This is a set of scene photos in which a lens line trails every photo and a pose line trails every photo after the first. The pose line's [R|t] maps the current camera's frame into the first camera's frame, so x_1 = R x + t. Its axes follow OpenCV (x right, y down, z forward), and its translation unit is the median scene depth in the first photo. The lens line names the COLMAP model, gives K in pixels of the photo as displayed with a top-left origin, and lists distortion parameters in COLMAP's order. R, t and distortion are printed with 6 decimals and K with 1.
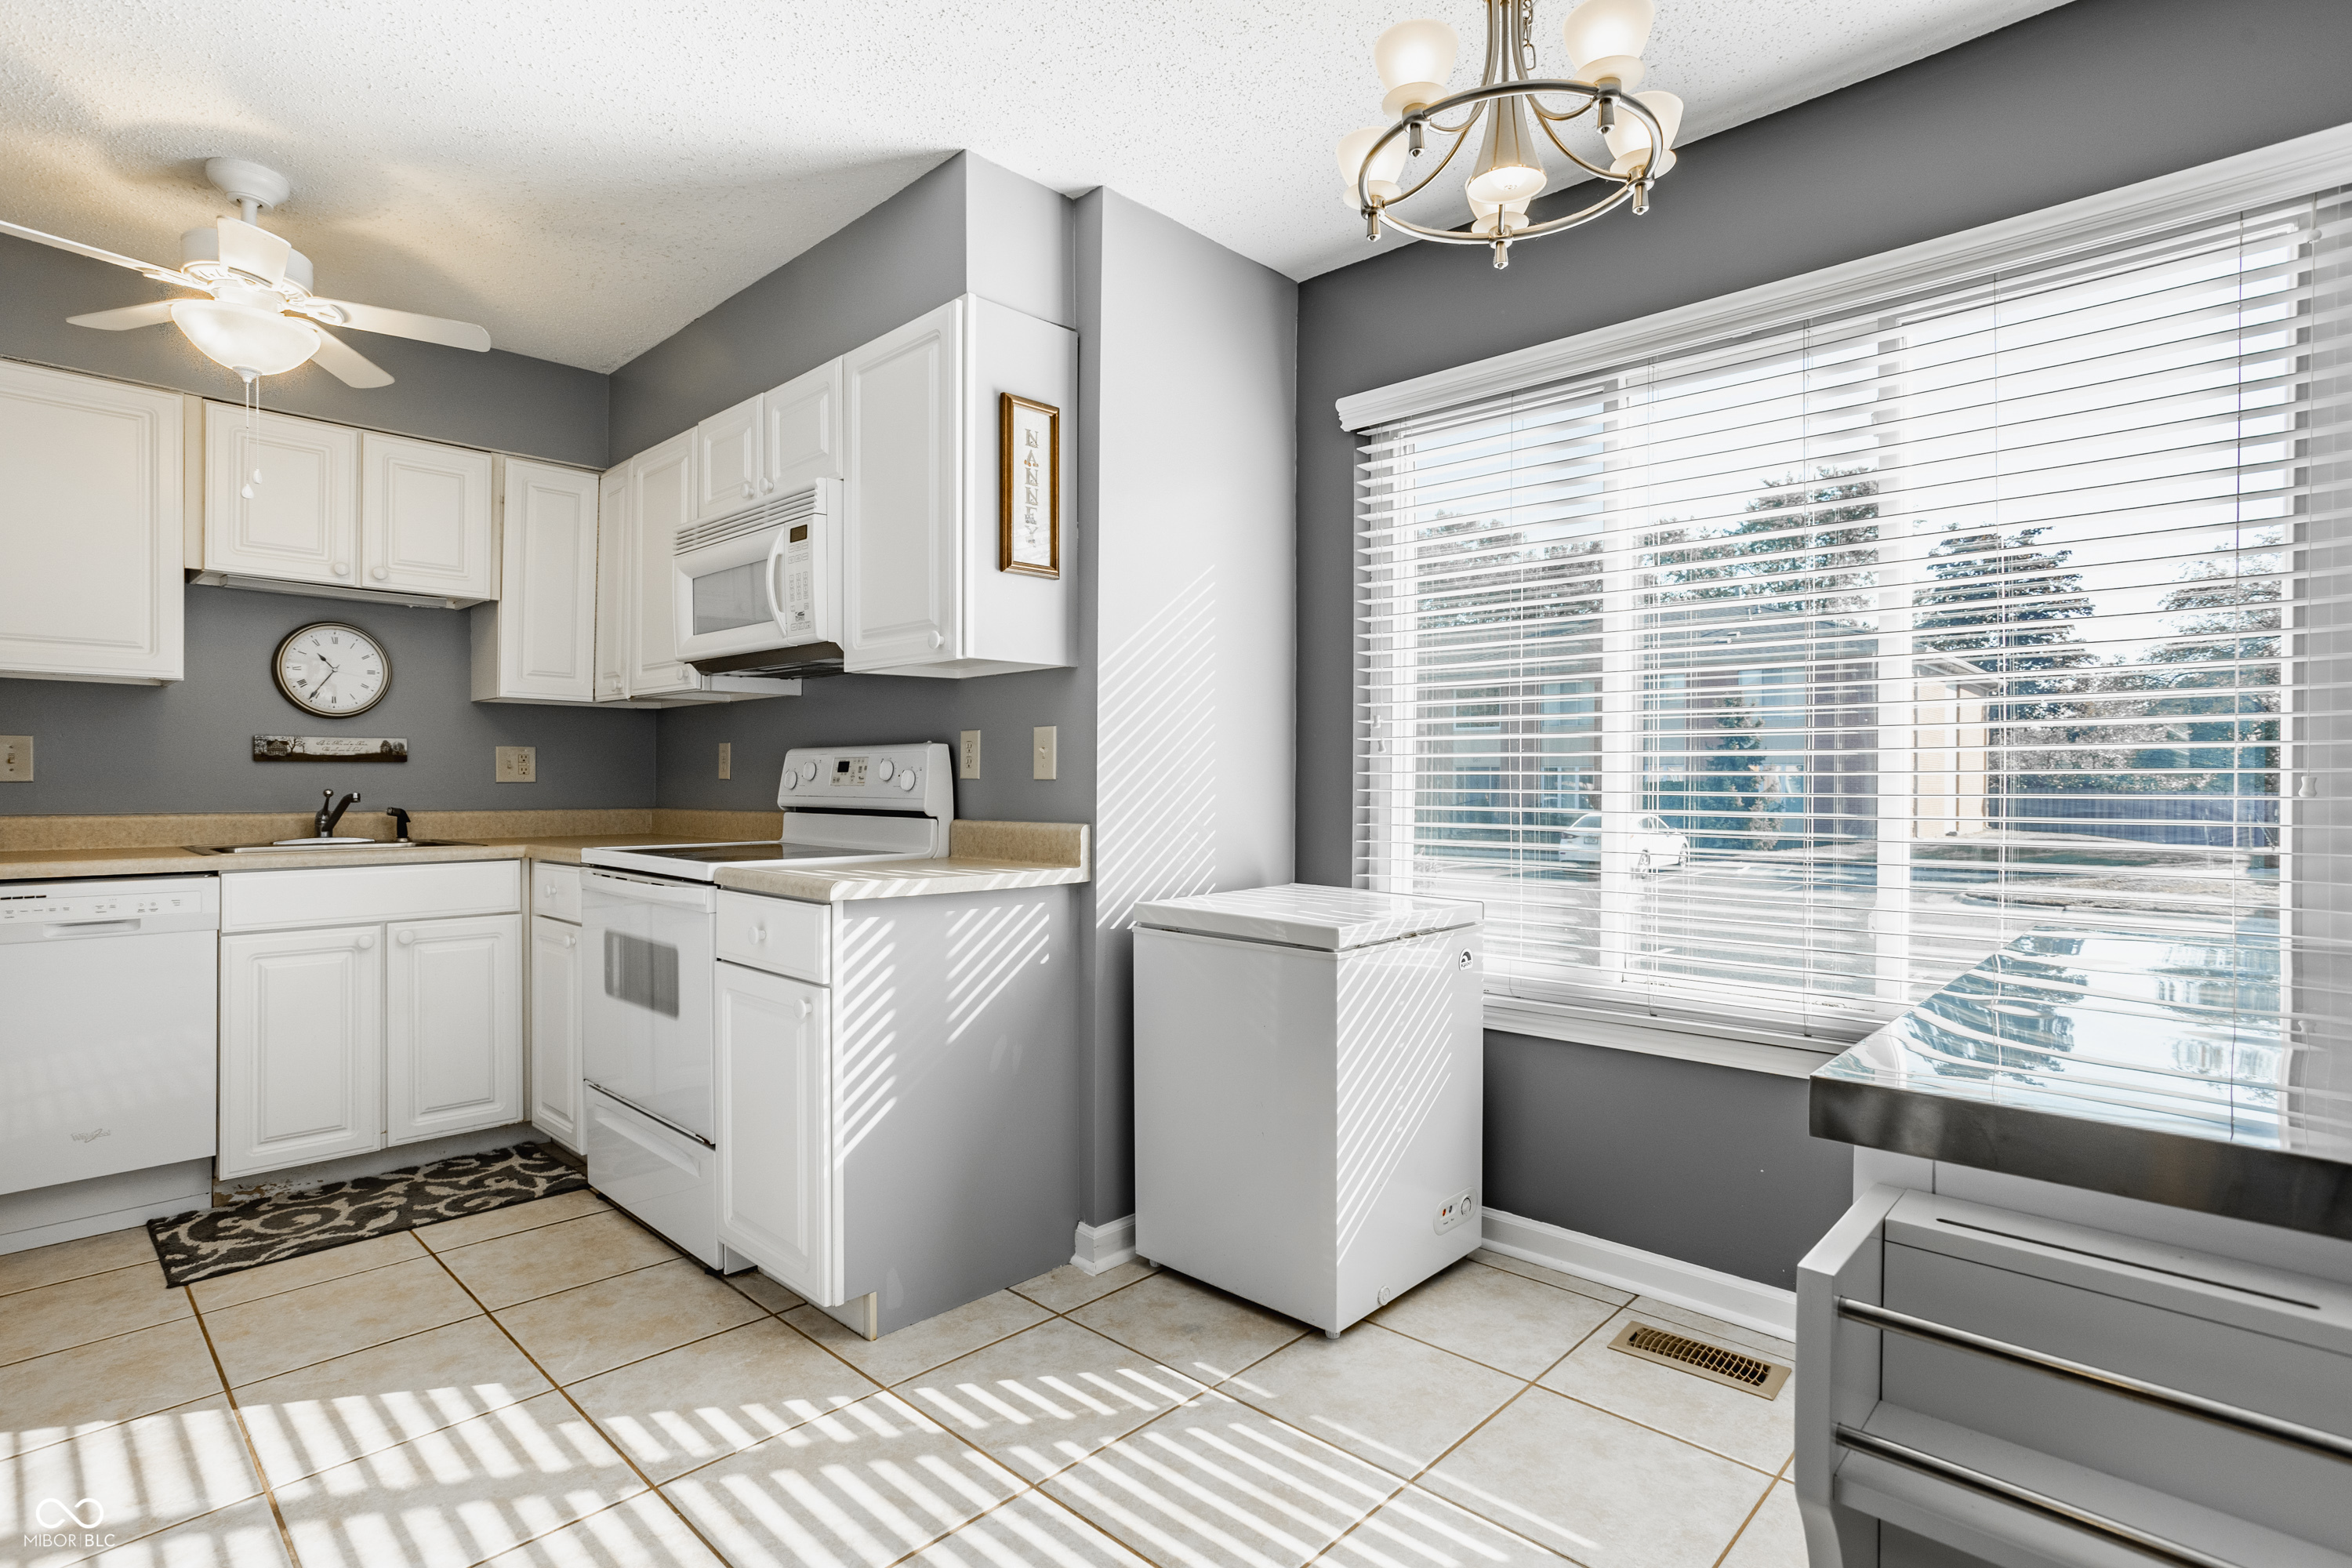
lens RADIAL K [[1170.2, 0, 1177.6], [0, 1170.2, 799.5], [0, 0, 1]] dist [-0.019508, 0.018496]
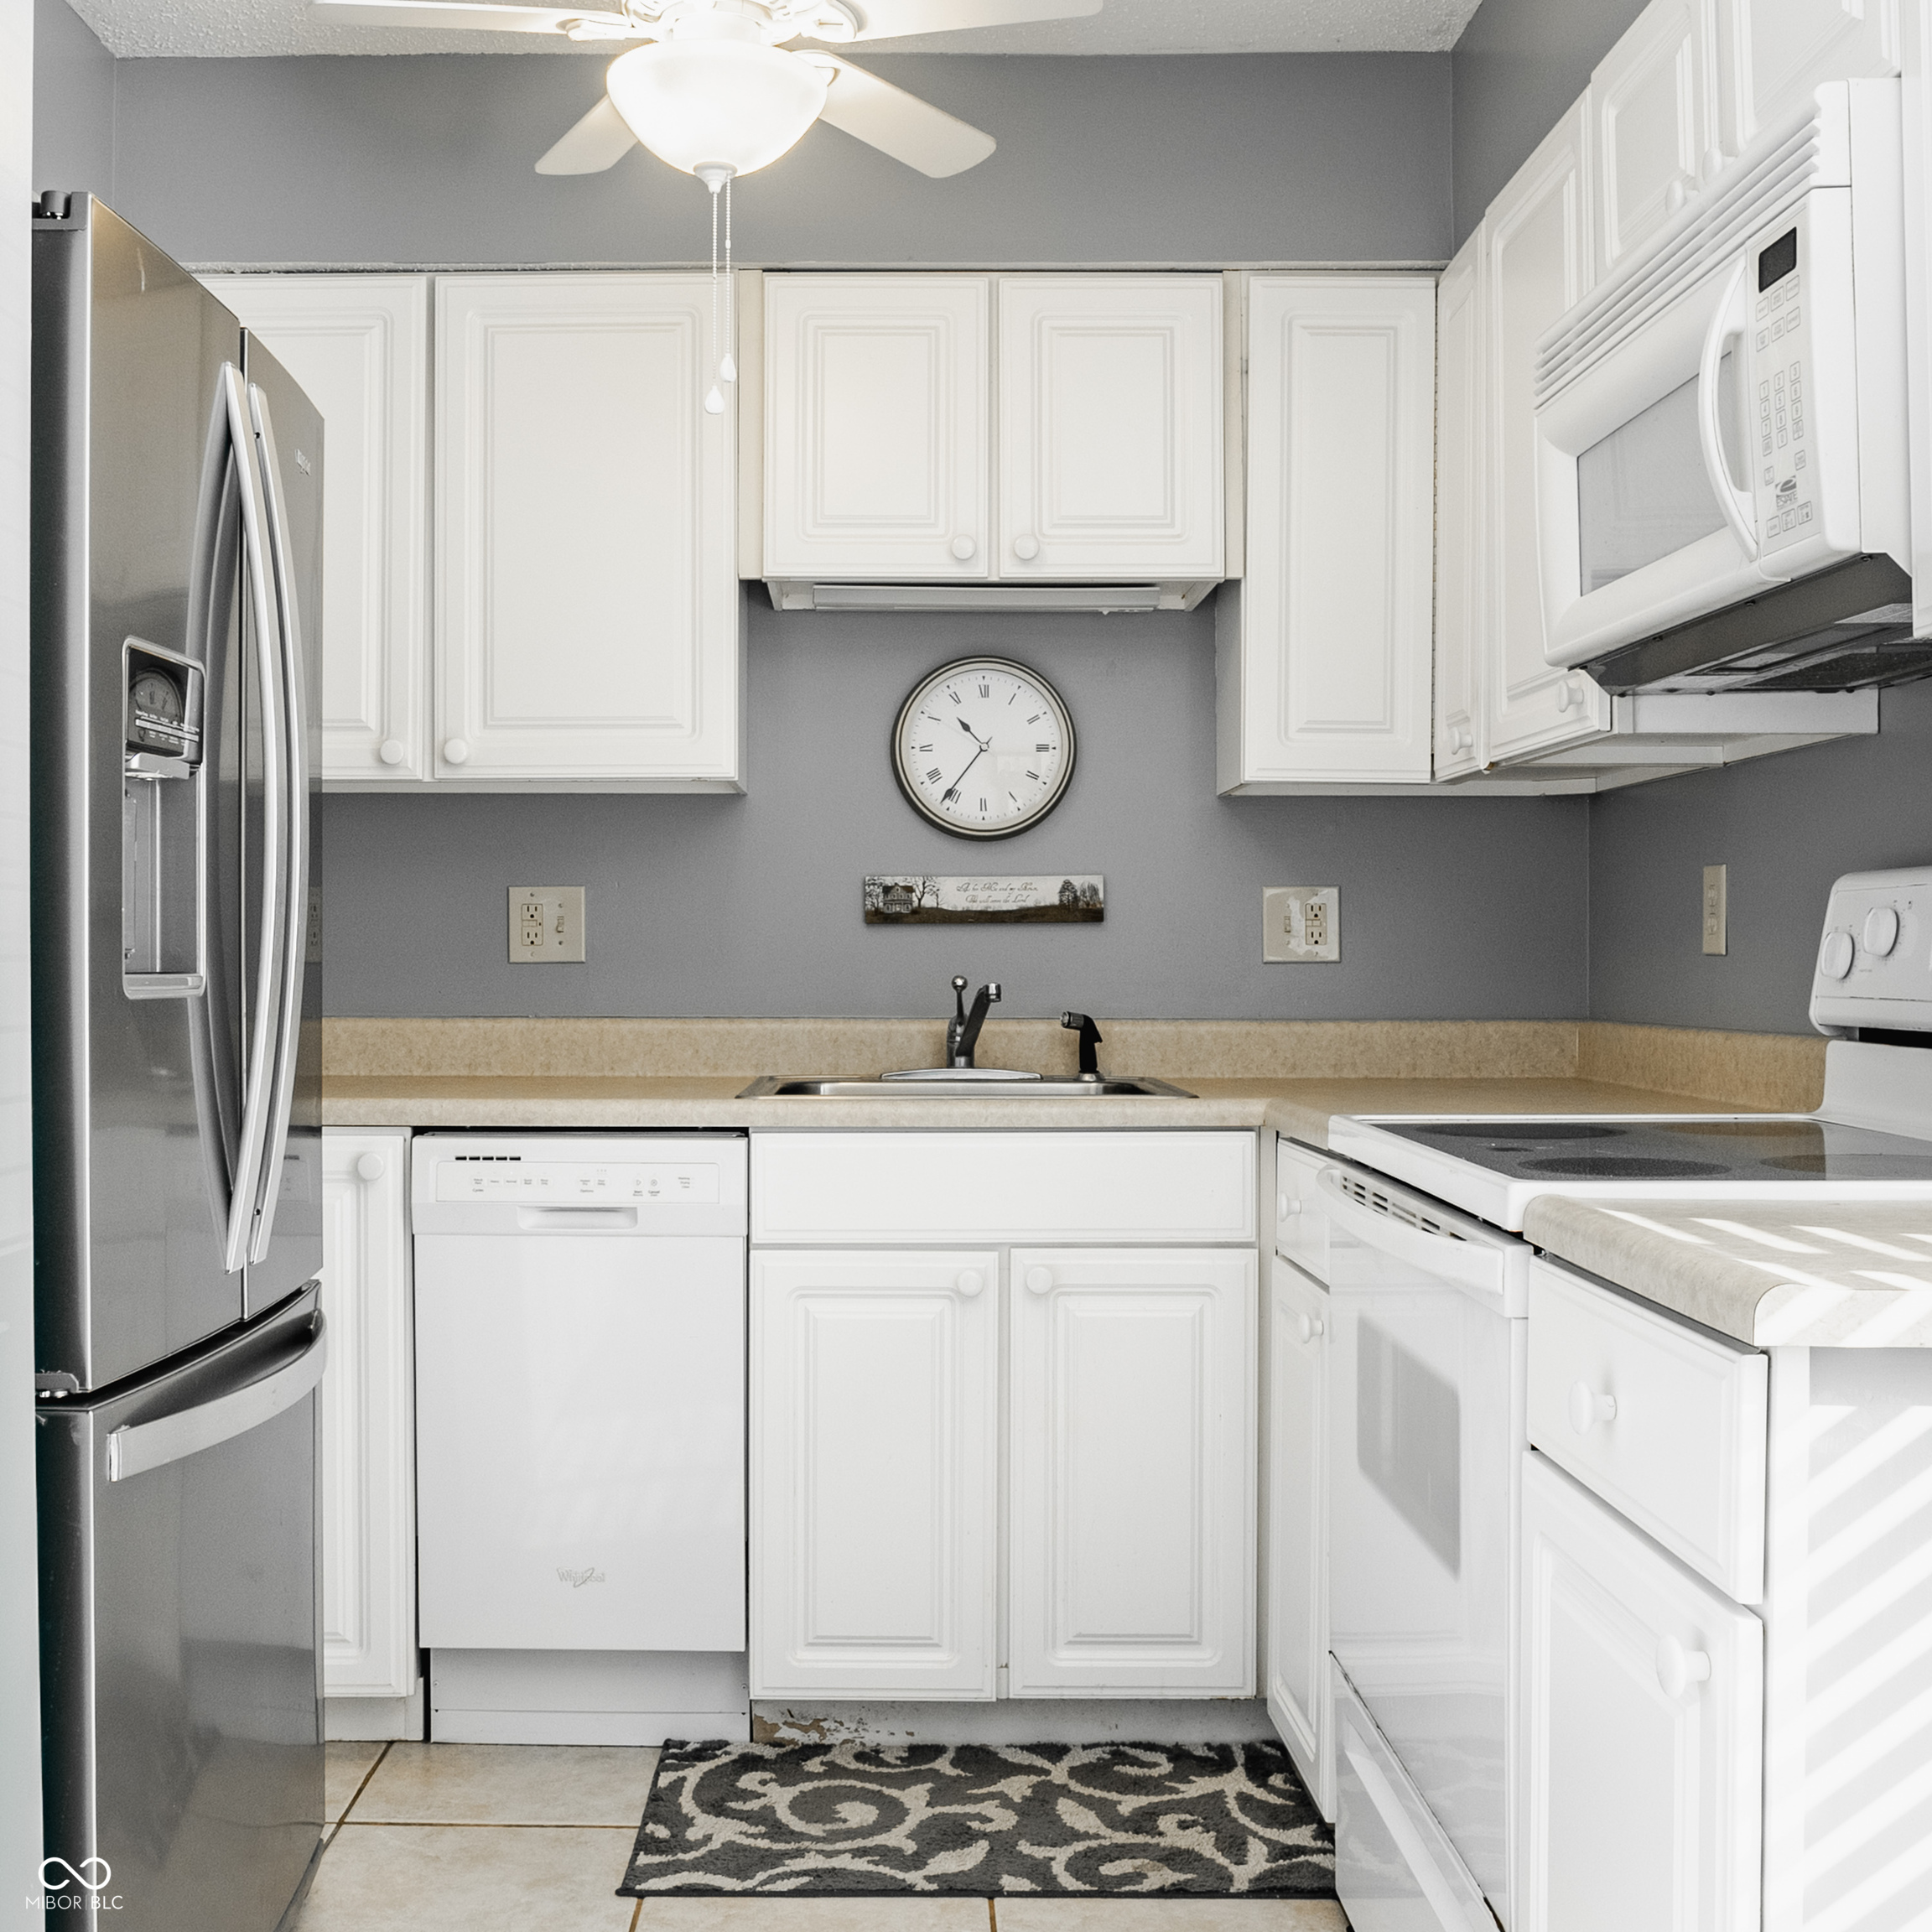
lens RADIAL K [[2297.9, 0, 853.3], [0, 2297.9, 954.3], [0, 0, 1]] dist [-0.075662, 0.062697]
pose [[0.683631, -0.003200, -0.729821, -0.013521], [-0.008803, 0.999881, -0.012631, -0.005329], [0.729774, 0.015060, 0.683522, 0.280845]]
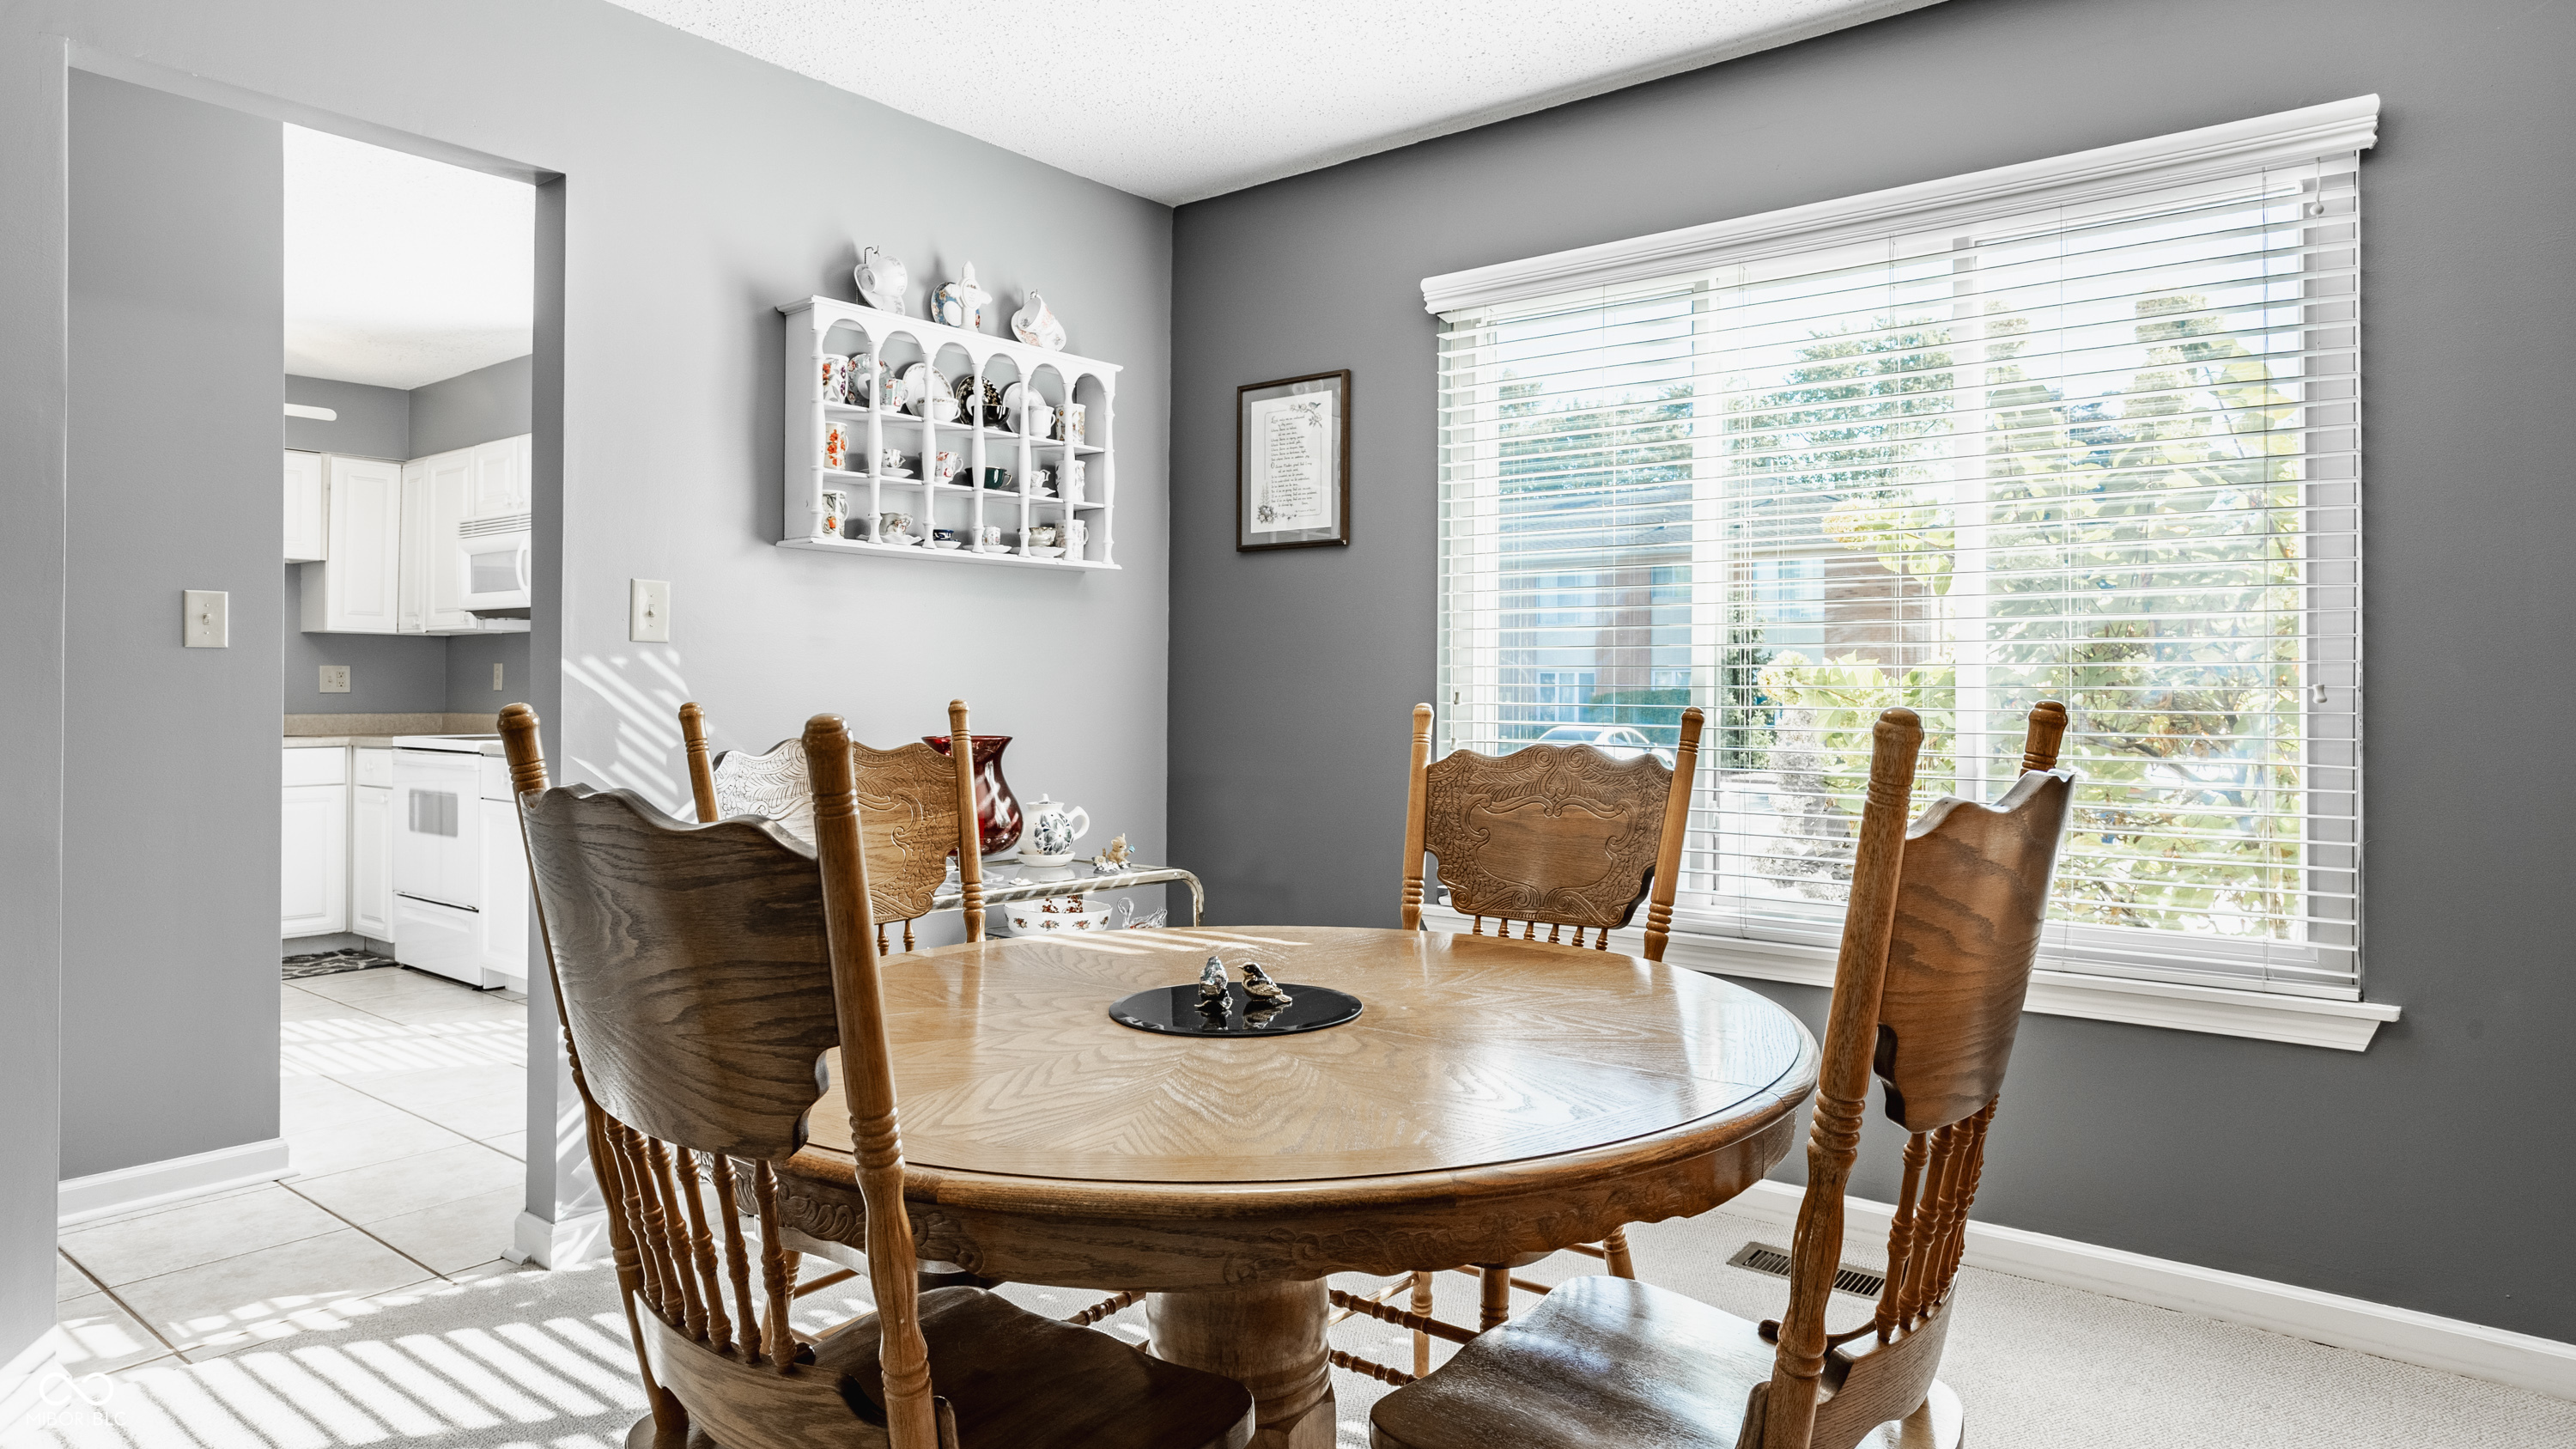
lens RADIAL K [[1519.5, 0, 1277.4], [0, 1519.5, 683.9], [0, 0, 1]] dist [-0.003698, -0.000860]
pose [[0.996976, -0.002953, 0.077655, 0.448657], [0.004411, 0.999817, -0.018609, 0.014992], [-0.077586, 0.018895, 0.996807, -0.983622]]
